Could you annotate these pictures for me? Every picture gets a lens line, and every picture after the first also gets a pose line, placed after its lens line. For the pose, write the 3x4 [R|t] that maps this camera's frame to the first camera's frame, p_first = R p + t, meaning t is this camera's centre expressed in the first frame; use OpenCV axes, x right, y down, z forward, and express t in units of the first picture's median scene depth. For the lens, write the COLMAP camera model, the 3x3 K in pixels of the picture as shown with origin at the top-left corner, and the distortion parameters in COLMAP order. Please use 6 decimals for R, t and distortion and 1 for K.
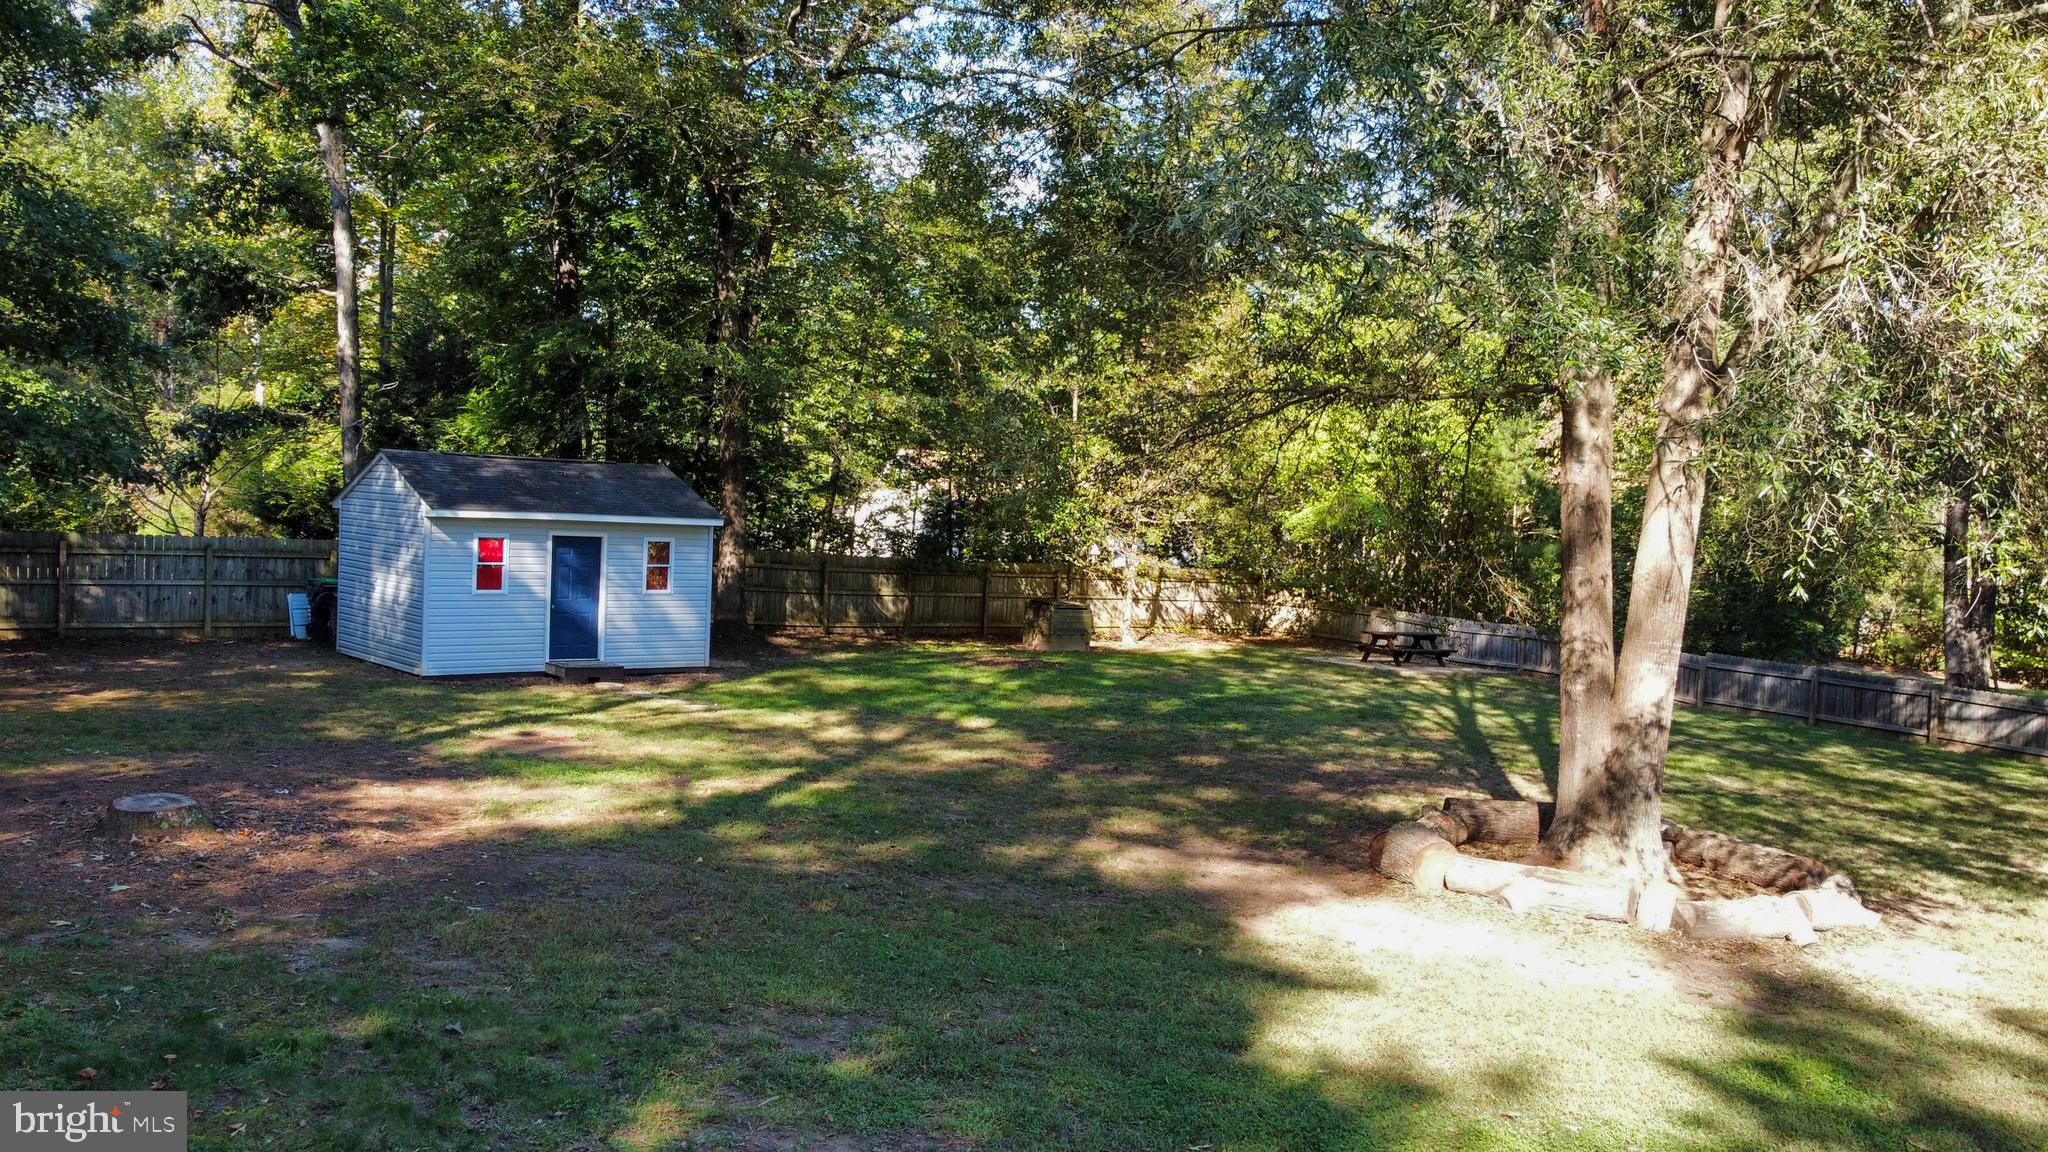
lens RADIAL K [[1525.9, 0, 1025.1], [0, 1525.9, 582.0], [0, 0, 1]] dist [-0.011364, -0.007997]
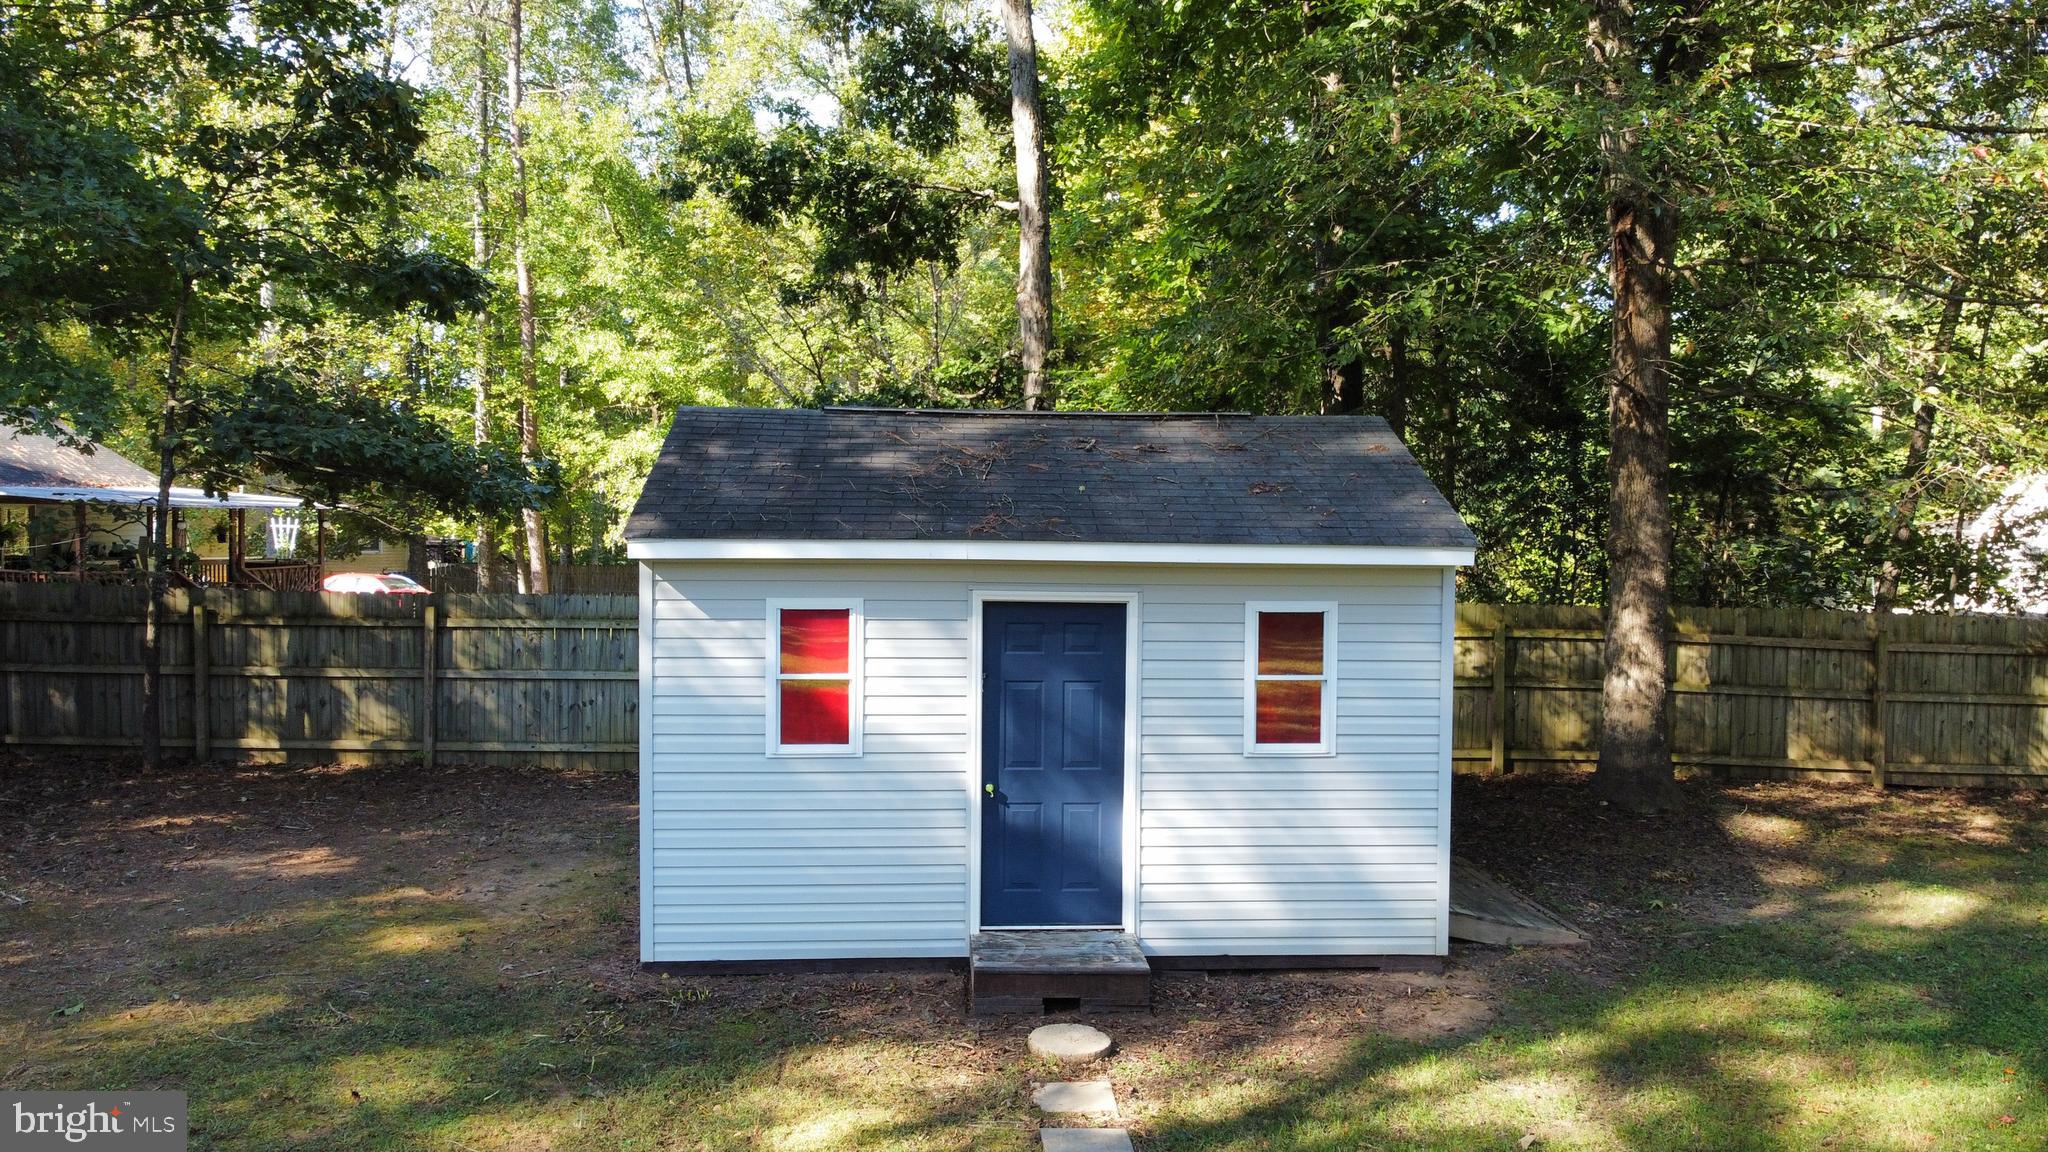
lens RADIAL K [[1525.9, 0, 1025.7], [0, 1525.9, 588.3], [0, 0, 1]] dist [-0.011364, -0.007997]
pose [[0.780643, -0.040180, -0.623685, -0.073463], [0.022350, 0.999088, -0.036389, -0.020342], [0.624578, 0.014468, 0.780828, 0.703320]]
